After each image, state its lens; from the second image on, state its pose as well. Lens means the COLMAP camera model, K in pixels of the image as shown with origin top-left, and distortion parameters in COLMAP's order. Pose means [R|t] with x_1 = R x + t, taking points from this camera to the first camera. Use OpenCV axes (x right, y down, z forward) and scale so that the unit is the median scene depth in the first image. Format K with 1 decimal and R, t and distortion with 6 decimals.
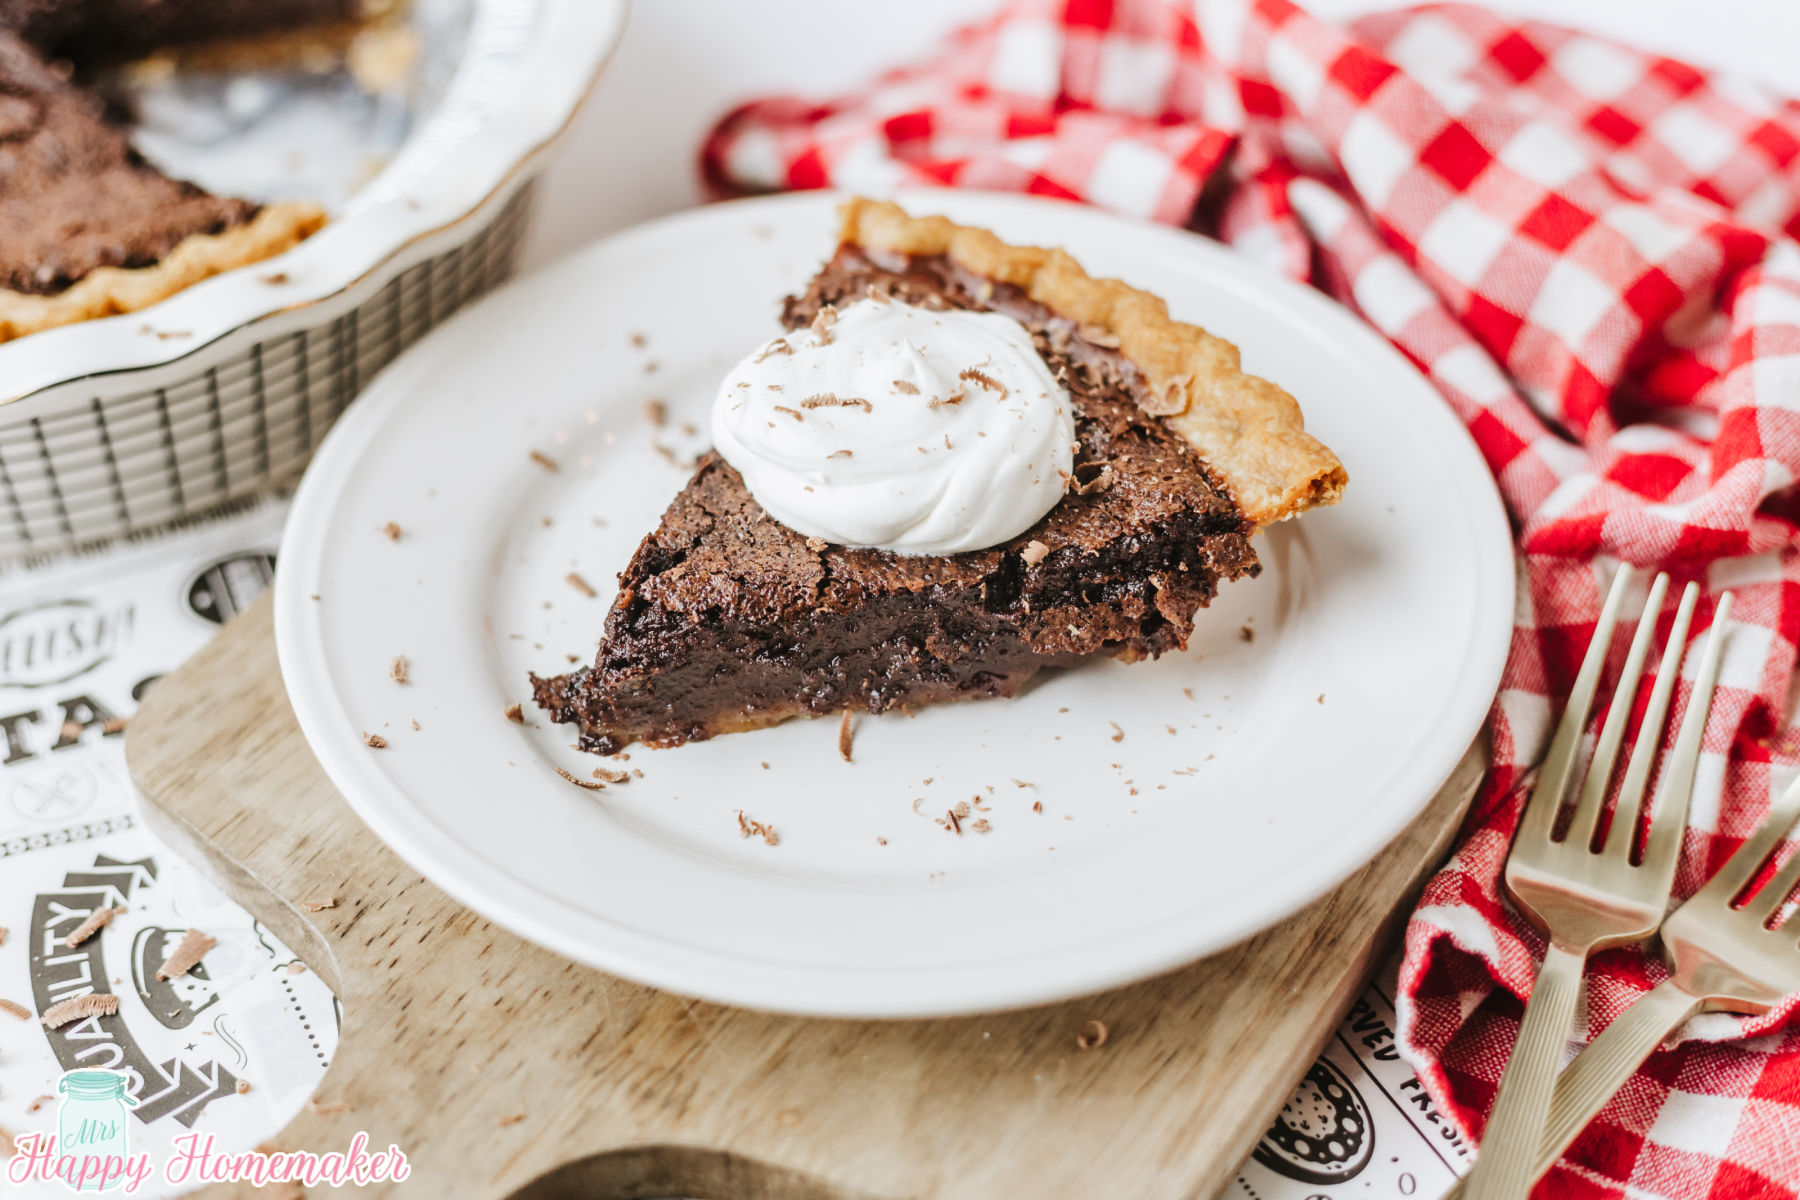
lens RADIAL K [[2990.8, 0, 899.7], [0, 2990.8, 599.5], [0, 0, 1]] dist [0.042944, 0.000000]
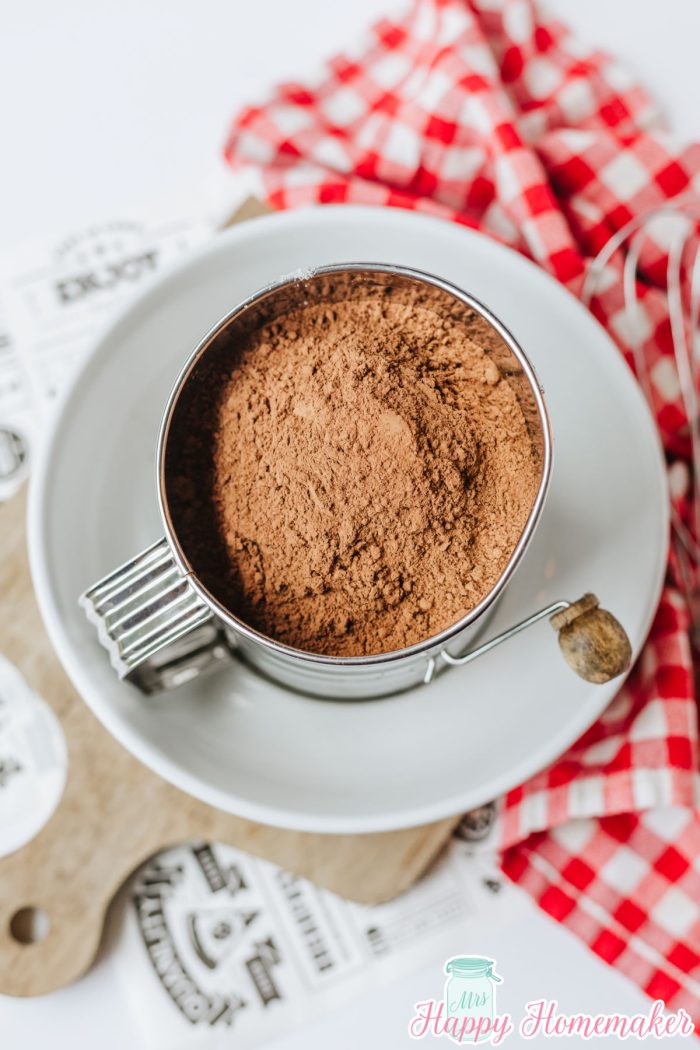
lens RADIAL K [[1744.6, 0, 350.3], [0, 1744.6, 497.6], [0, 0, 1]] dist [0.042944, 0.000000]
pose [[0.998568, 0.051114, 0.015798, 0.005562], [-0.050184, 0.792575, 0.607706, -0.833565], [0.018541, -0.607629, 0.794005, 0.037783]]
